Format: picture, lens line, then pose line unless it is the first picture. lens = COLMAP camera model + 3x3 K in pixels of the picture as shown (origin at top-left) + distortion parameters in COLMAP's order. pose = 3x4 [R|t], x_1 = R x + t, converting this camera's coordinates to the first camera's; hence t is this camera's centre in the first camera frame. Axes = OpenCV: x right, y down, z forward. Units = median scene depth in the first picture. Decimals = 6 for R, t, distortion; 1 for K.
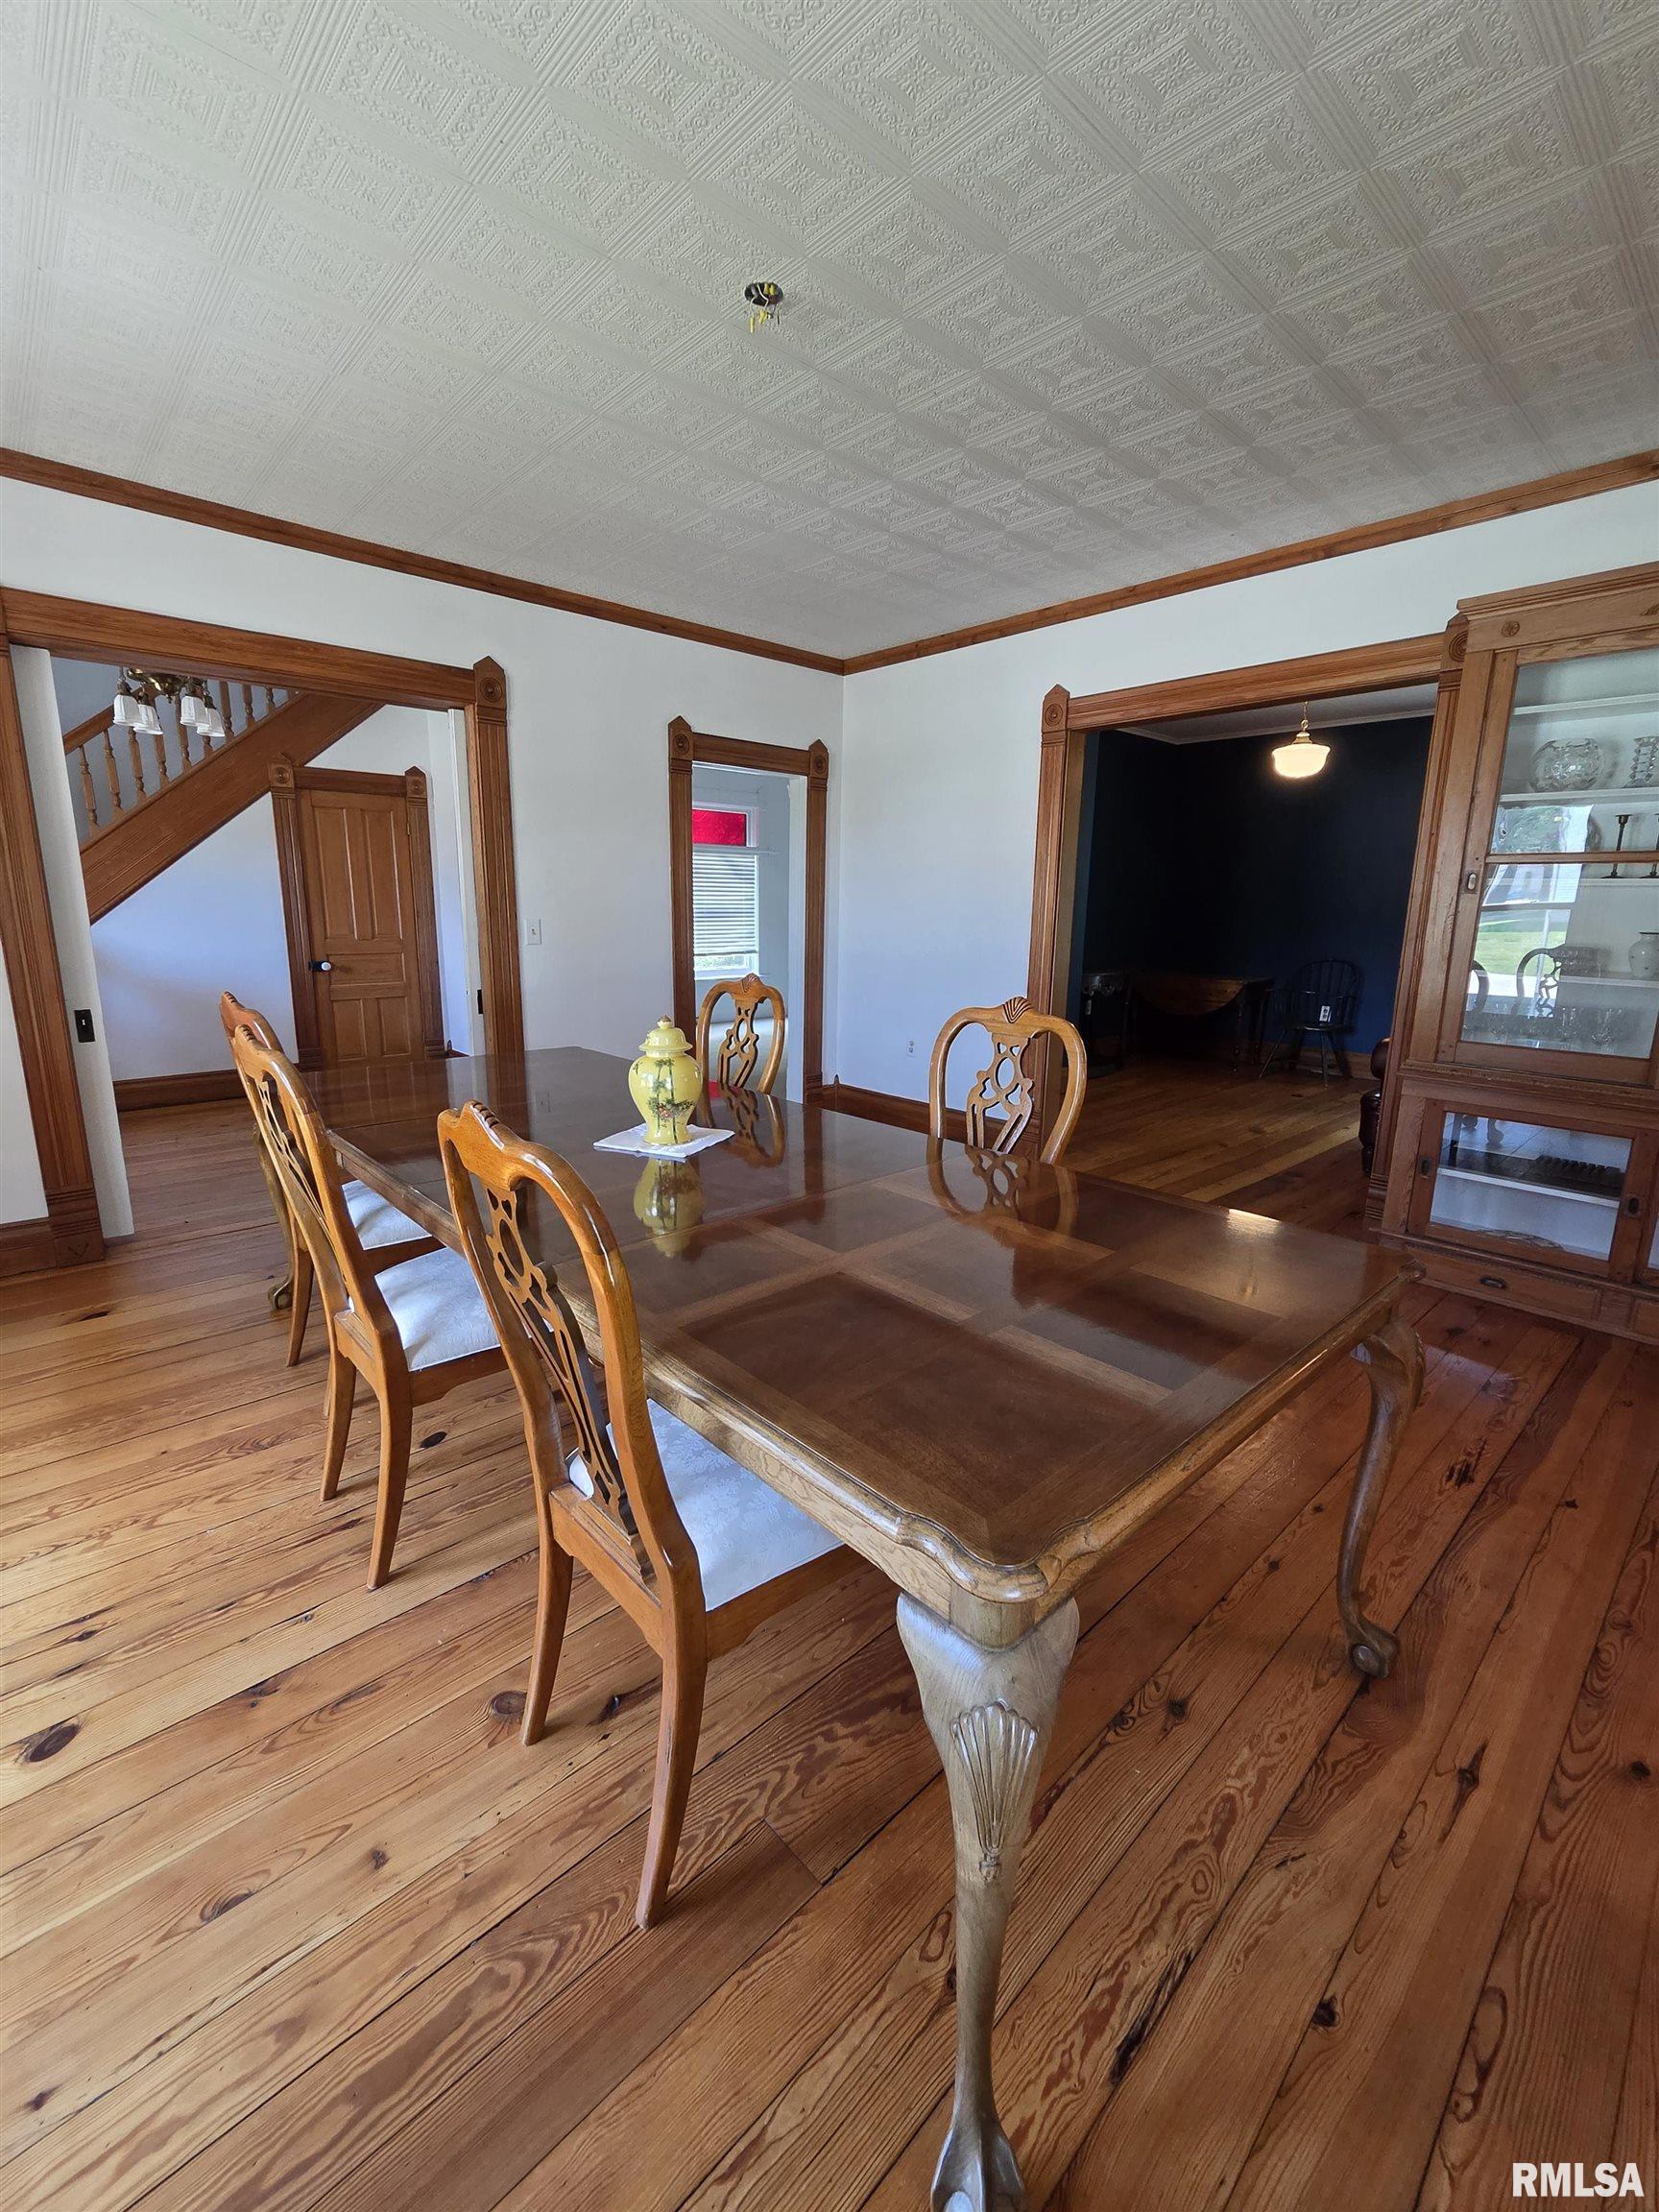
lens RADIAL K [[916.2, 0, 819.2], [0, 916.2, 1089.8], [0, 0, 1]] dist [-0.005115, 0.001671]
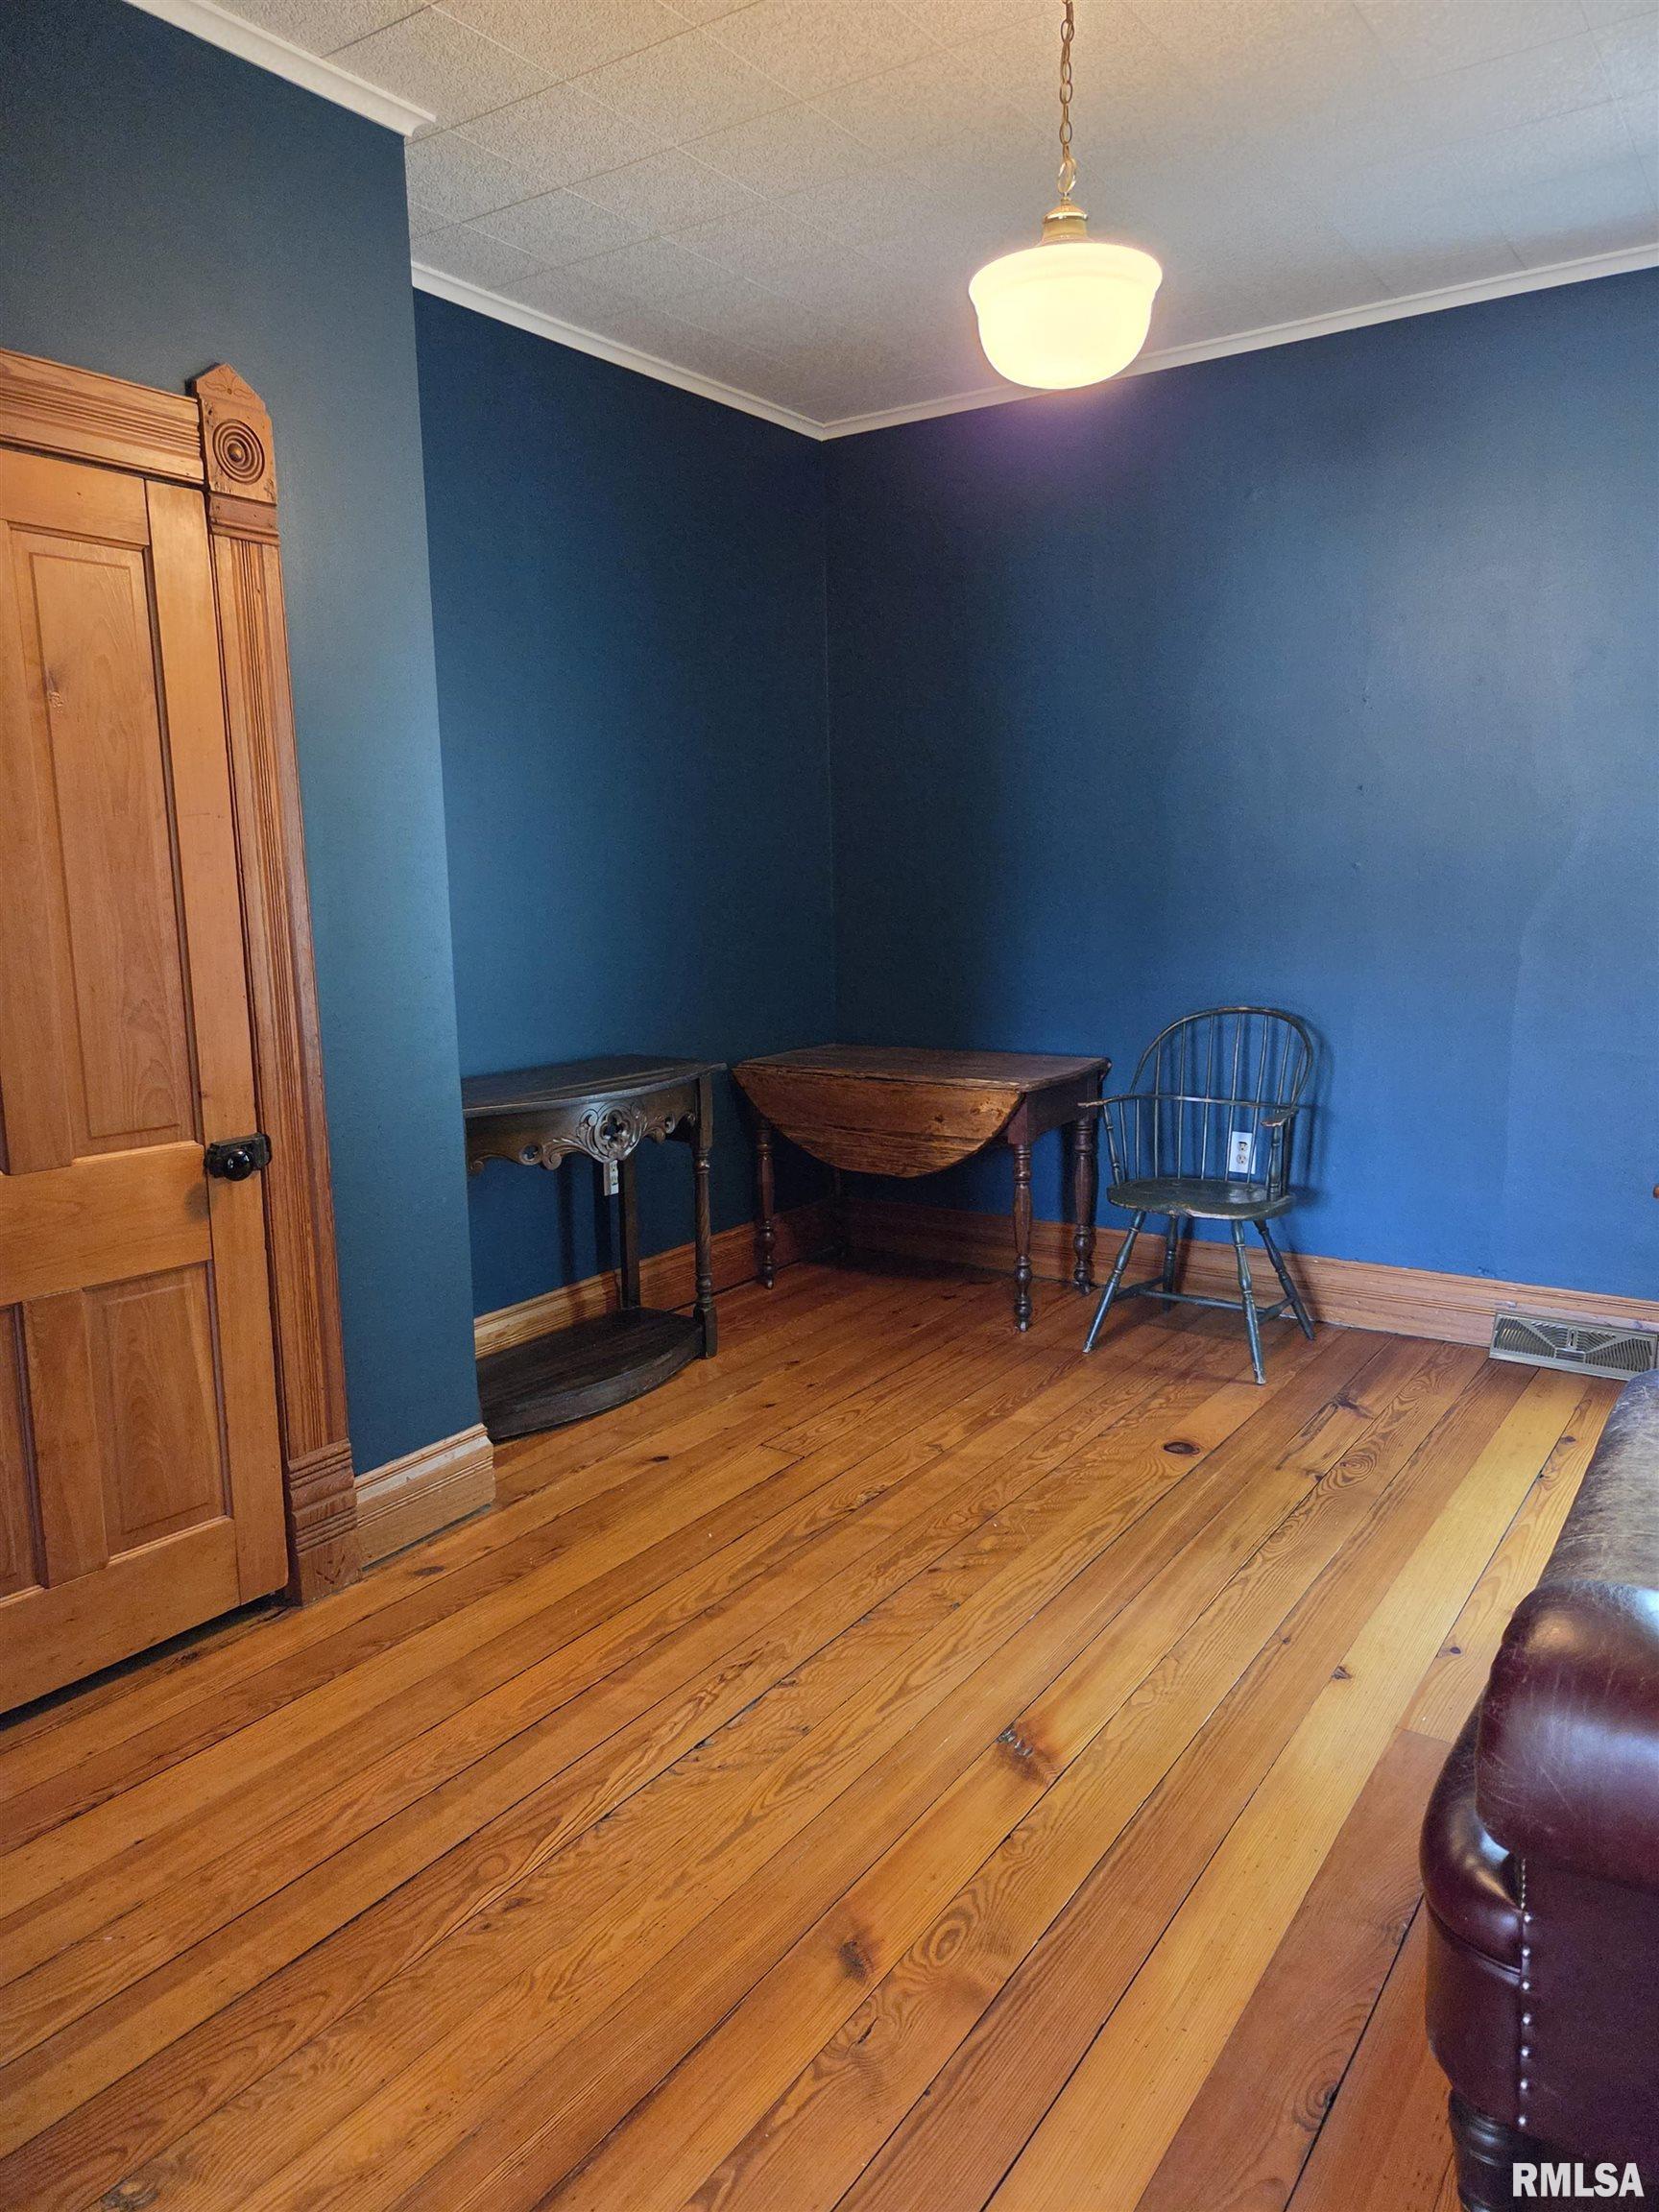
lens RADIAL K [[1501.7, 0, 833.3], [0, 1501.7, 1112.5], [0, 0, 1]] dist [0.005260, -0.004257]
pose [[0.971556, -0.061405, 0.228711, 0.260498], [0.071788, 0.996720, -0.037349, -0.089447], [-0.225667, 0.052705, 0.972778, 0.456709]]
